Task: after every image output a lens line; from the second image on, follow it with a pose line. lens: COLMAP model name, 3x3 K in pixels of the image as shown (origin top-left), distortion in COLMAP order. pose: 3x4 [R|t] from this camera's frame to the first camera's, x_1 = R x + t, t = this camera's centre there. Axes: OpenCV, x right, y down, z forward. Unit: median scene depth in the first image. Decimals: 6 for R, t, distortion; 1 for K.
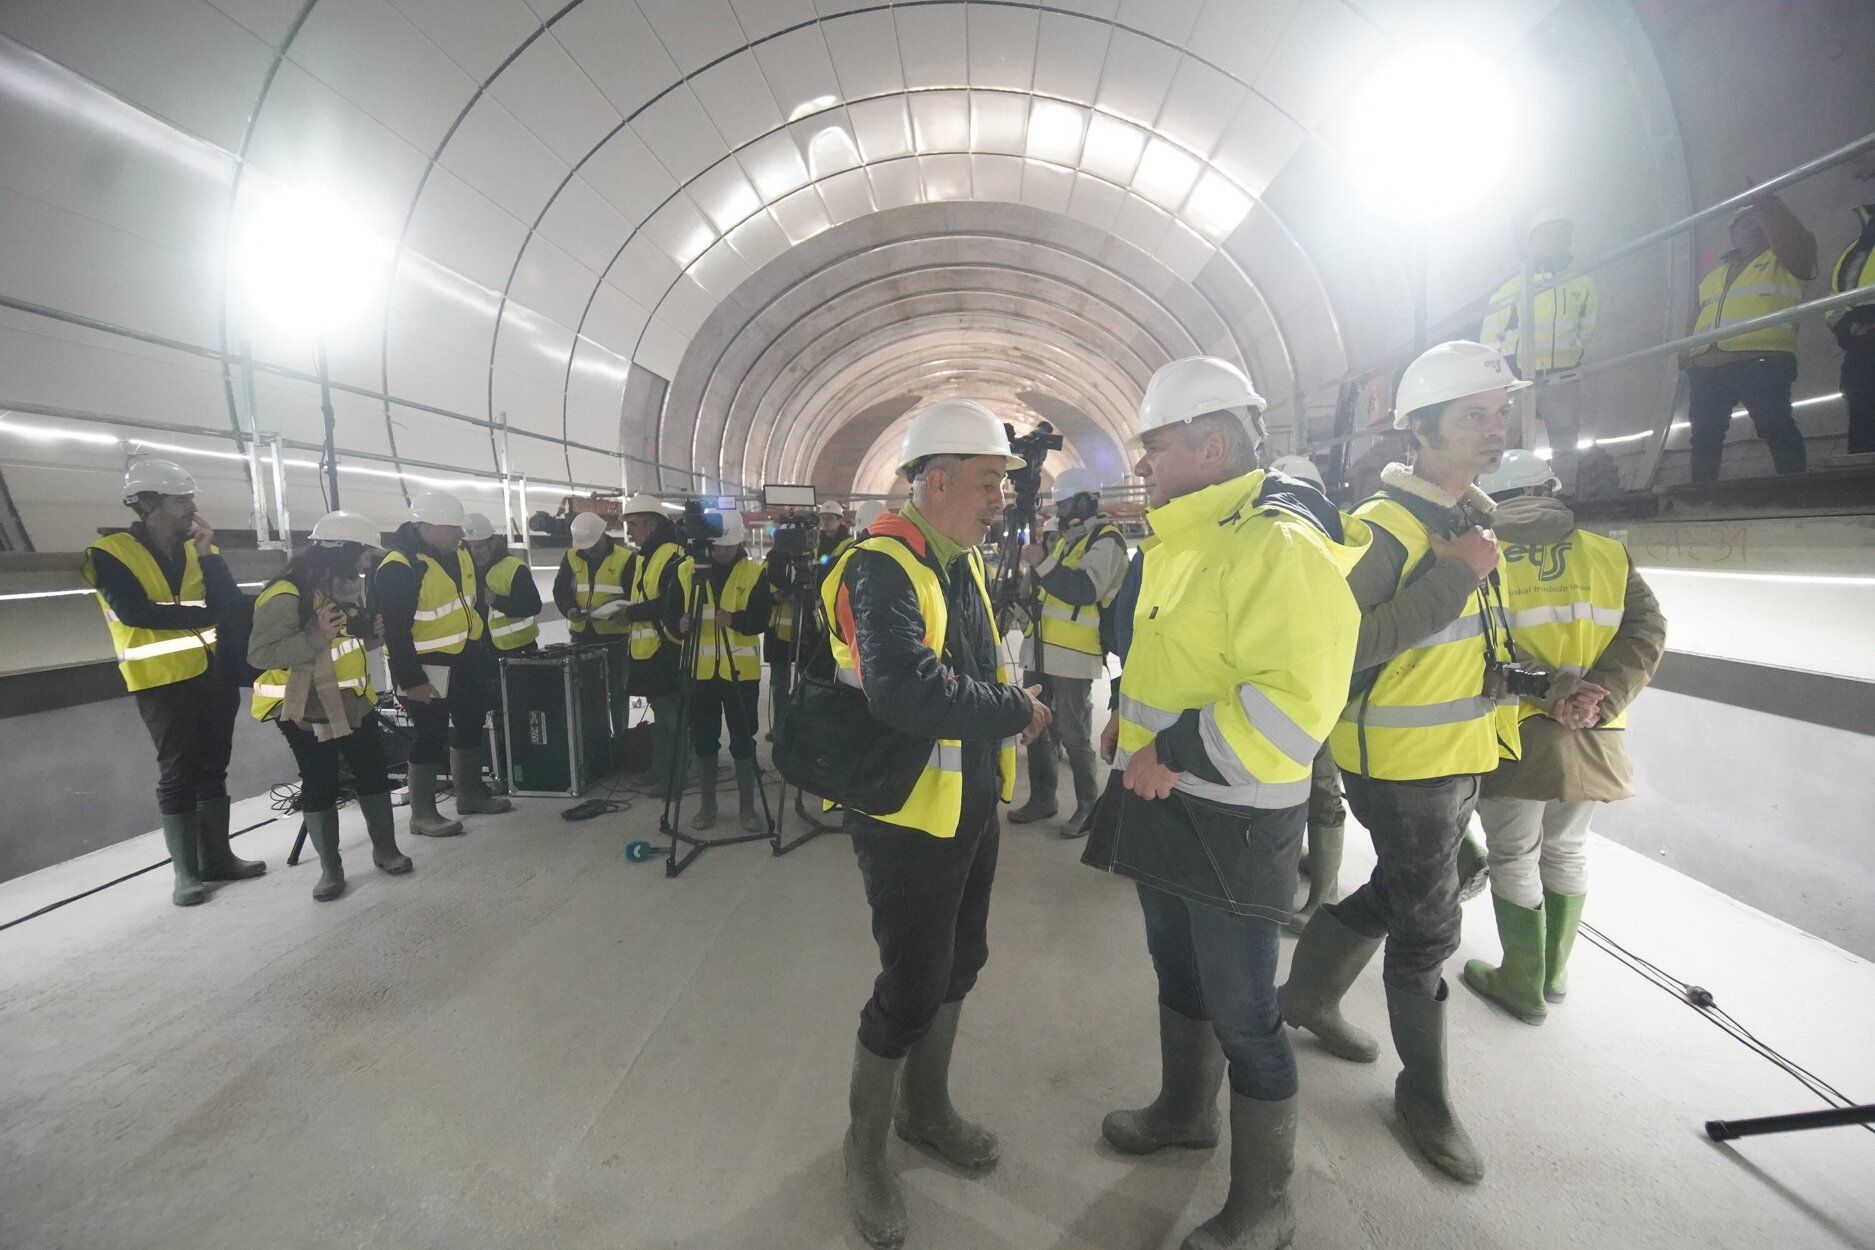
lens RADIAL K [[767.8, 0, 938.8], [0, 767.8, 620.5], [0, 0, 1]] dist [-0.017072, -0.001369]
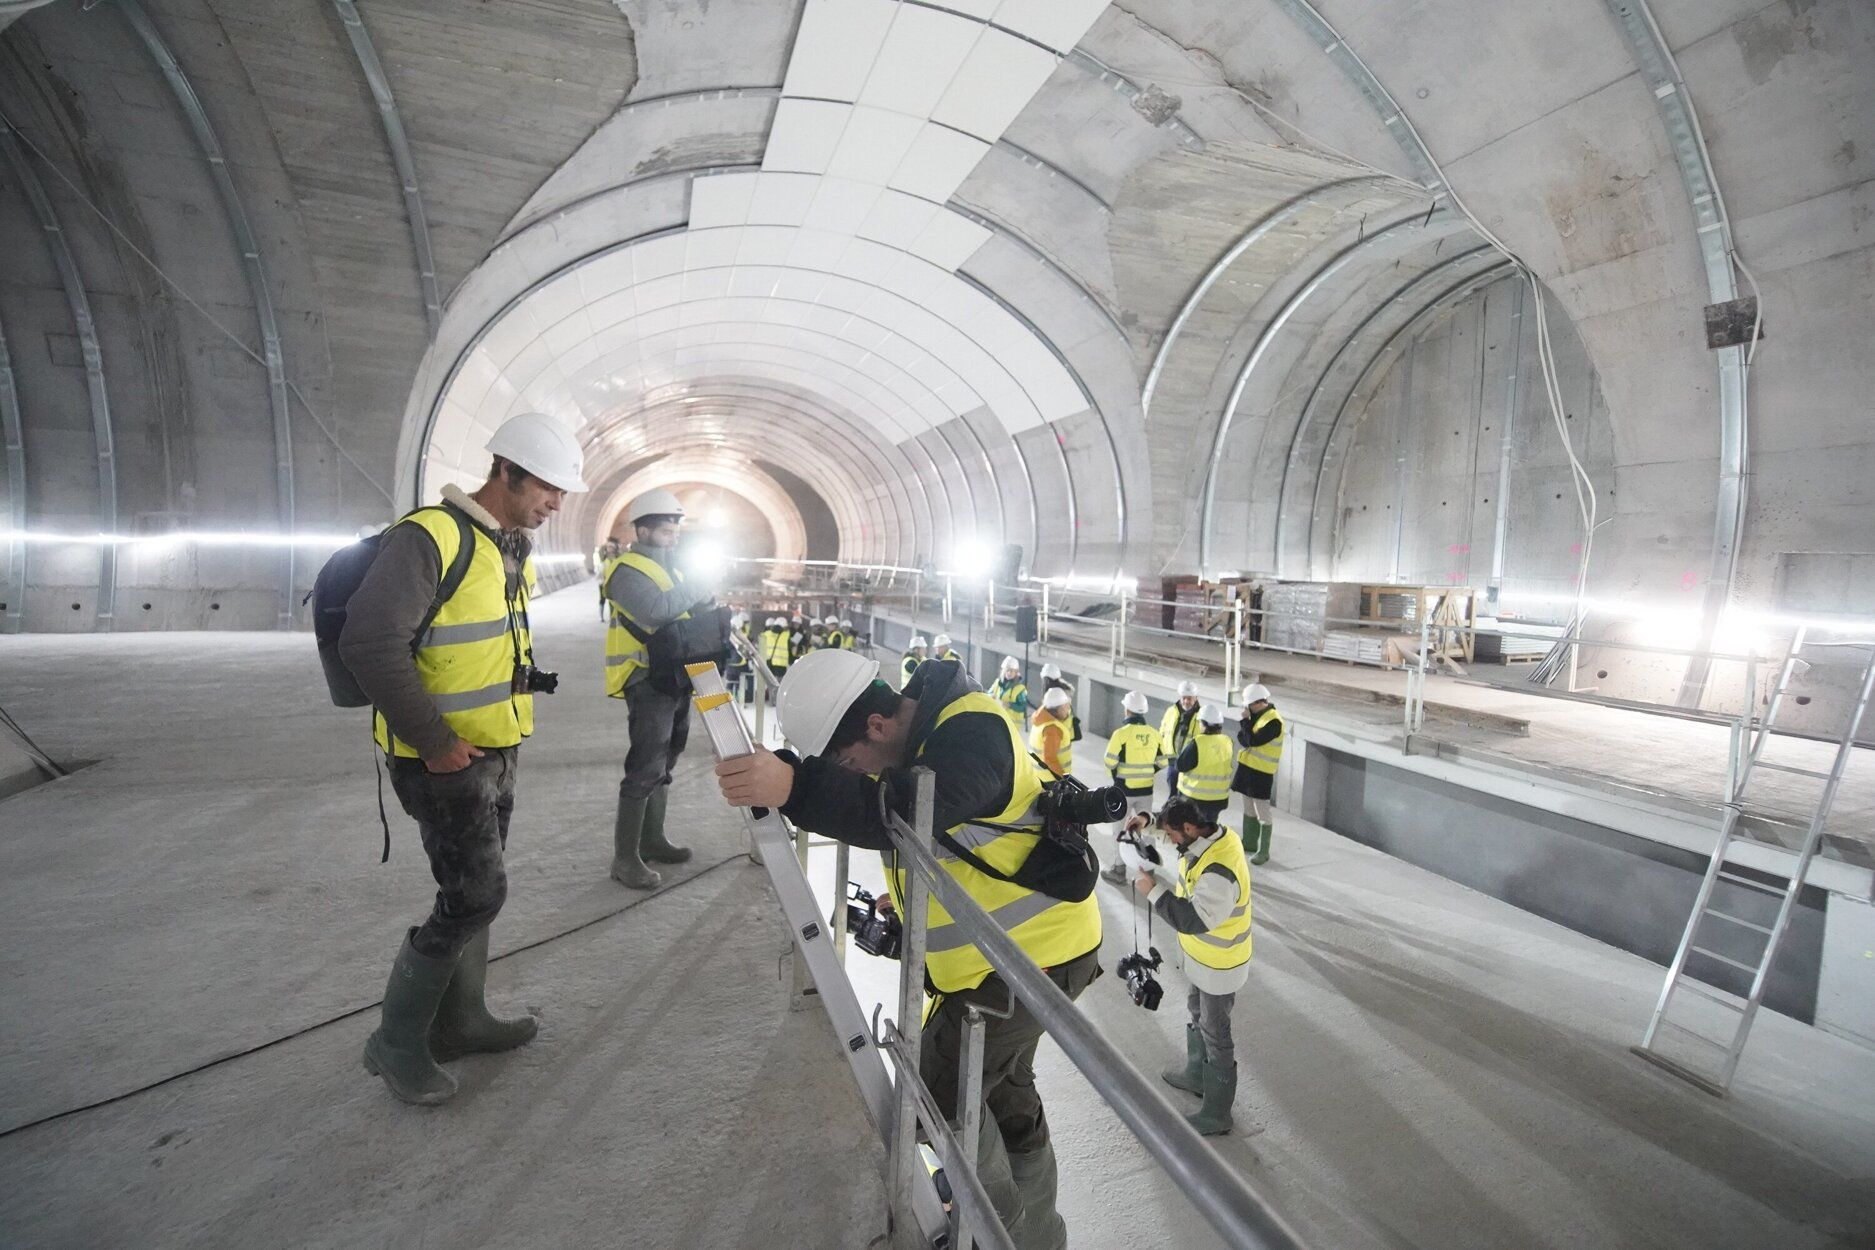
lens RADIAL K [[757.0, 0, 923.9], [0, 757.0, 621.0], [0, 0, 1]] dist [-0.017691, -0.000496]
pose [[0.921222, 0.009891, 0.388912, -0.168648], [-0.003902, 0.999861, -0.016188, -0.011931], [-0.389019, 0.013395, 0.921132, -0.369804]]
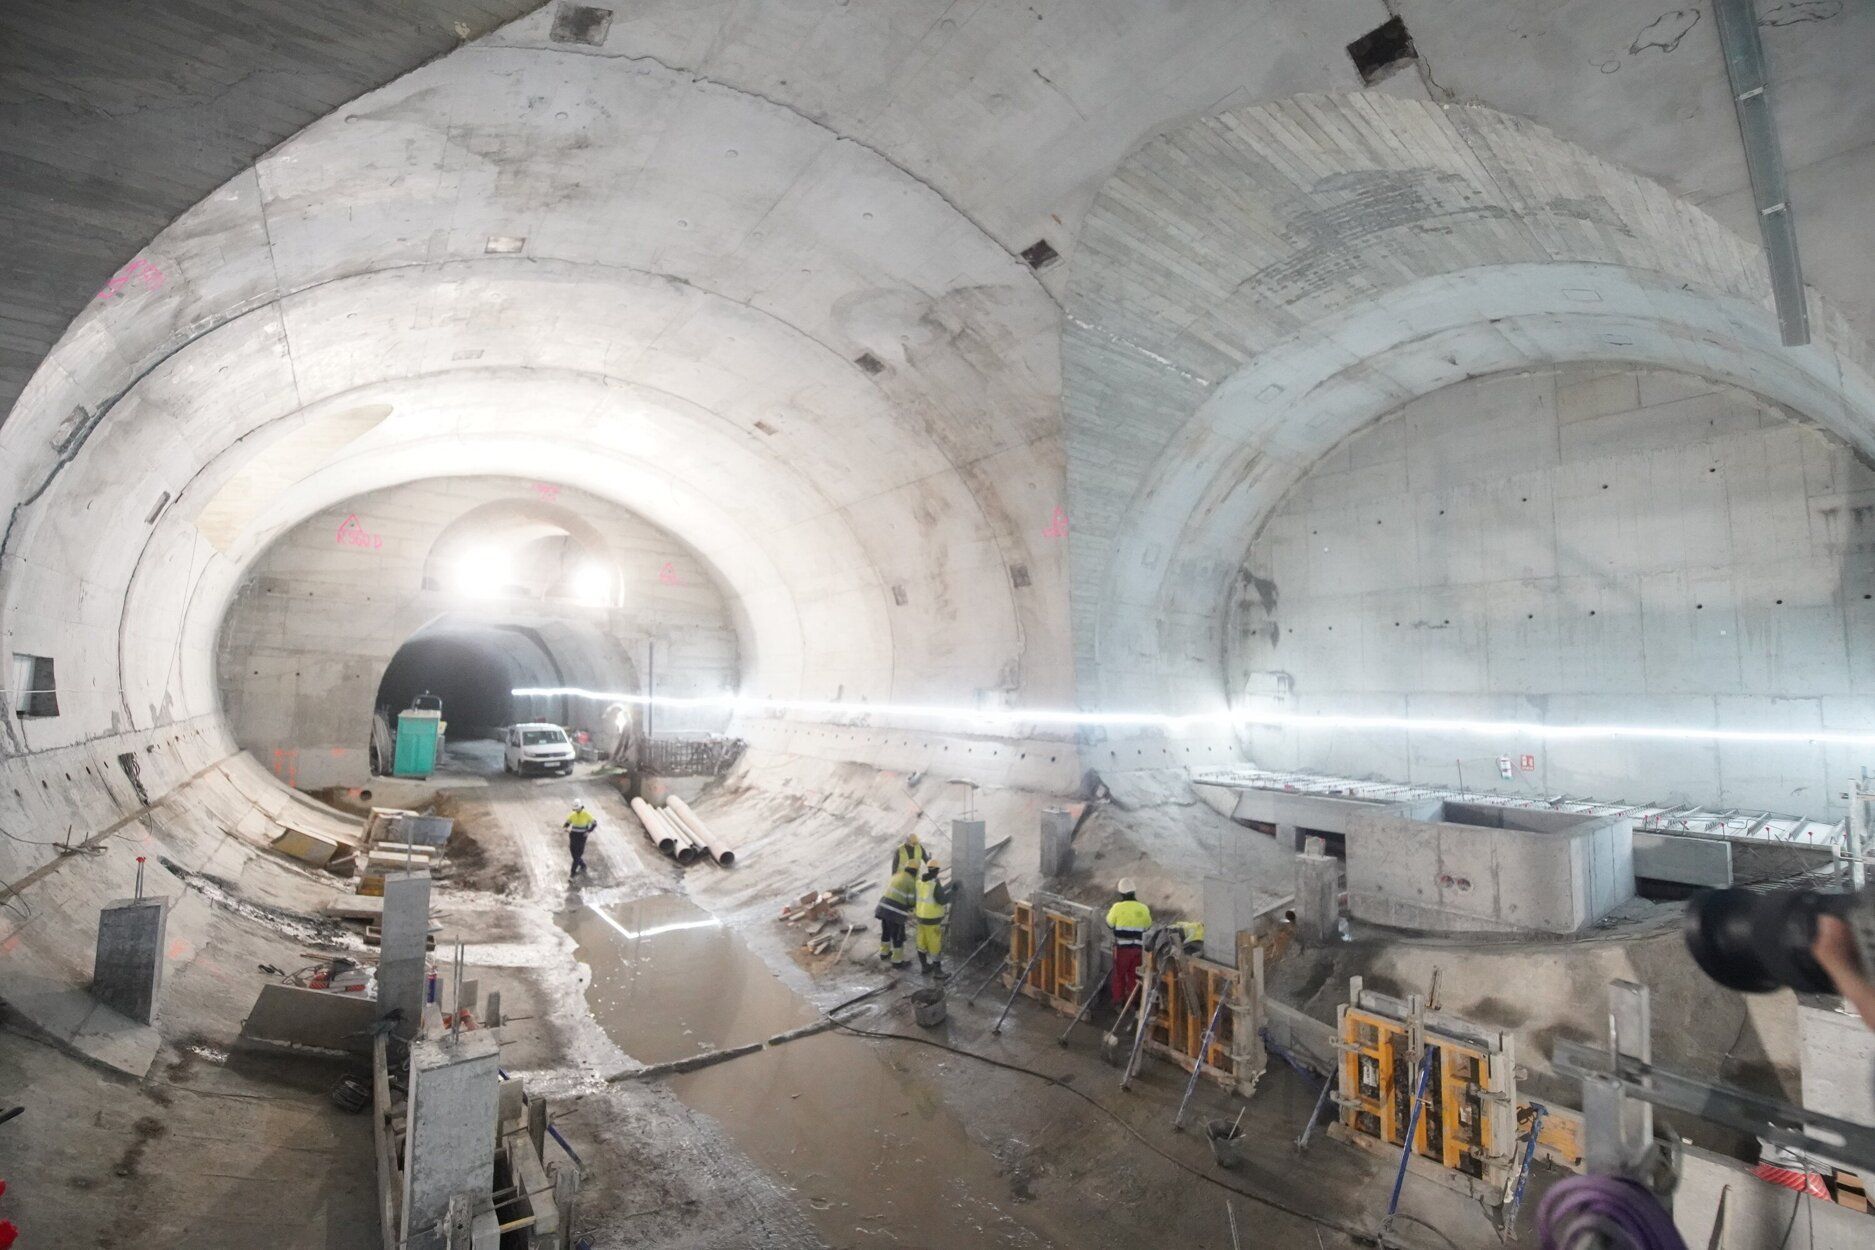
lens RADIAL K [[805.6, 0, 919.5], [0, 805.6, 625.3], [0, 0, 1]] dist [-0.021379, -0.000184]
pose [[0.782930, 0.075810, 0.617473, -0.110677], [0.033627, 0.985939, -0.163686, -0.183800], [-0.621200, 0.148918, 0.769373, 1.311118]]
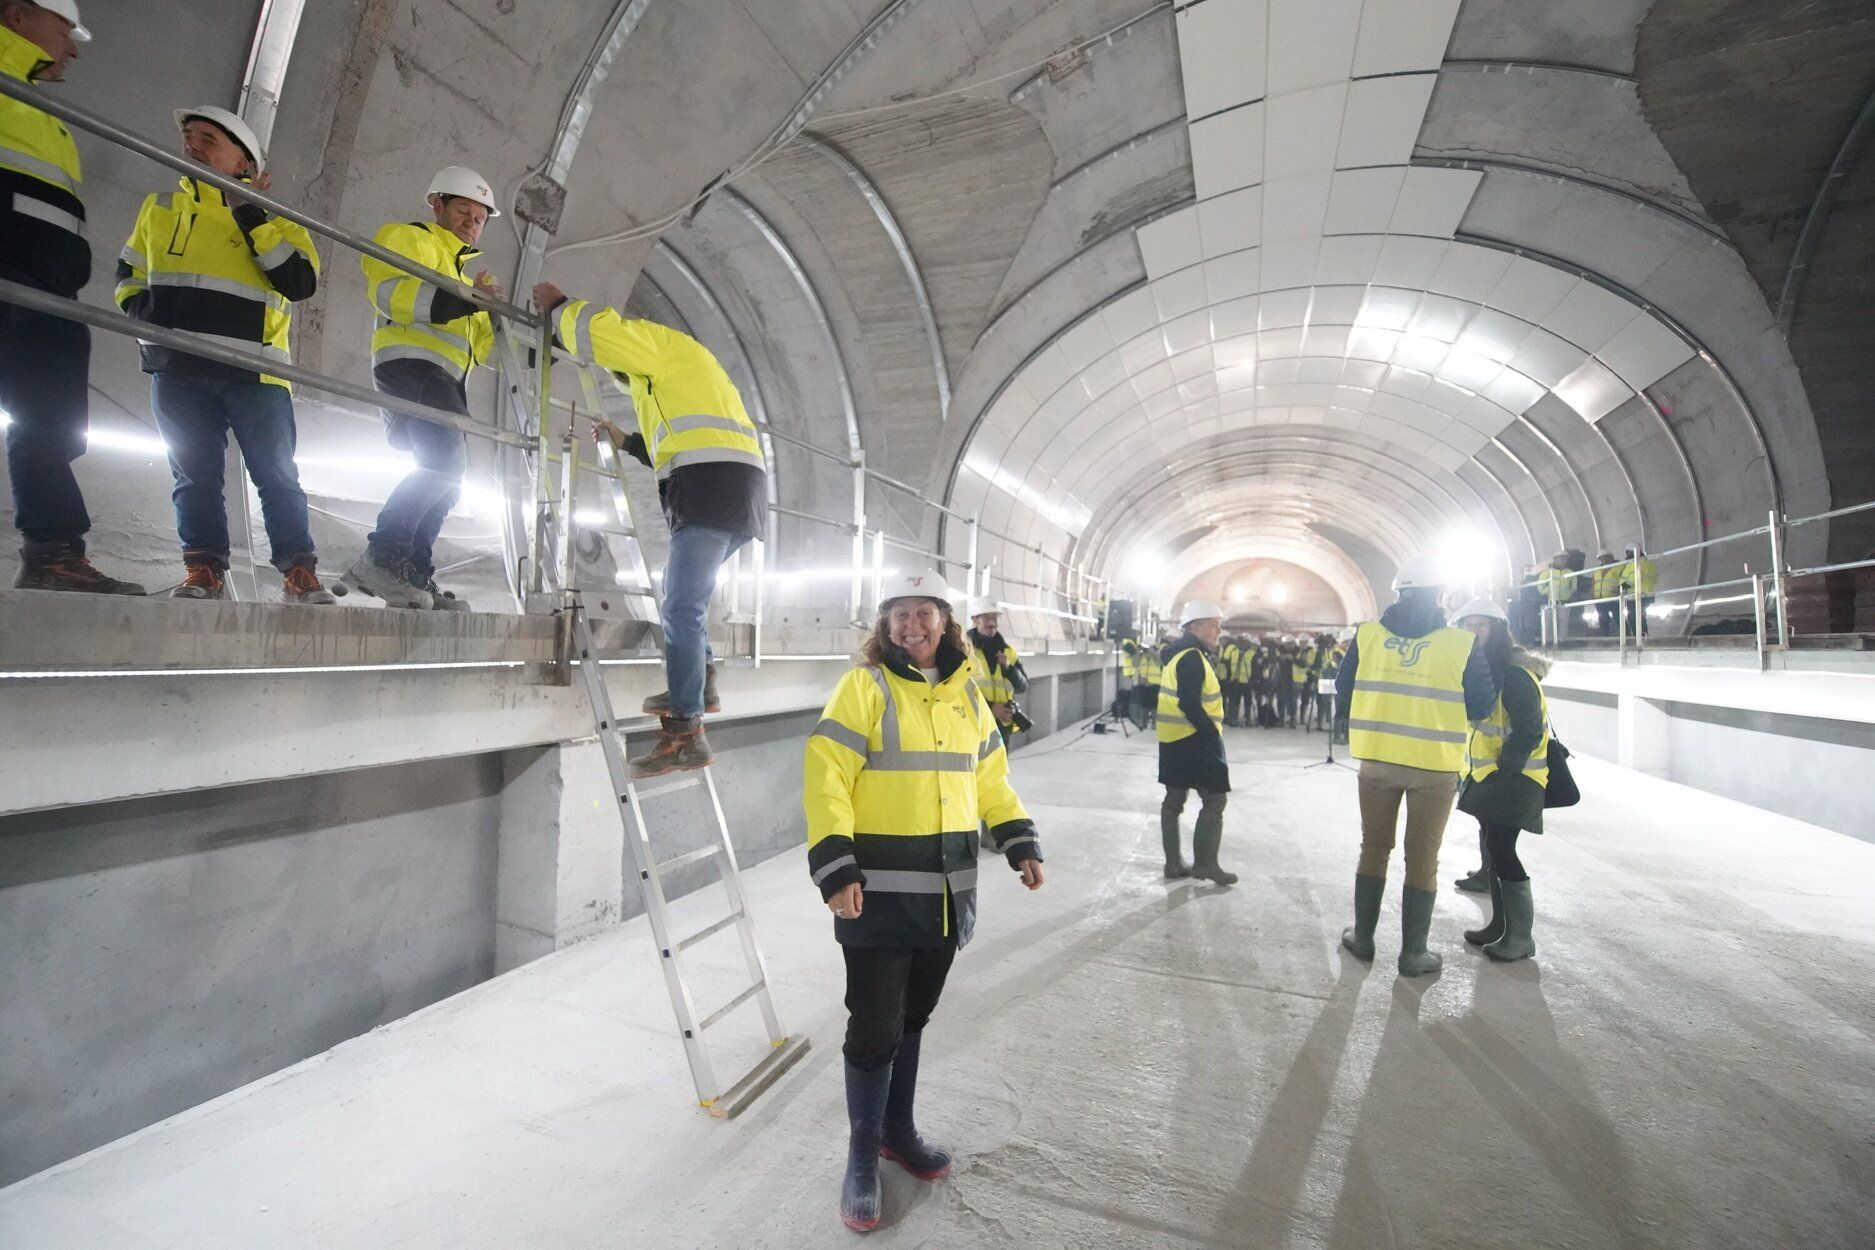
lens RADIAL K [[764.4, 0, 937.6], [0, 764.4, 620.9], [0, 0, 1]] dist [-0.014020, -0.003006]
pose [[0.947668, 0.027517, -0.318070, -0.081620], [-0.066552, 0.991419, -0.112517, 0.038777], [0.312244, 0.127797, 0.941367, -0.389839]]
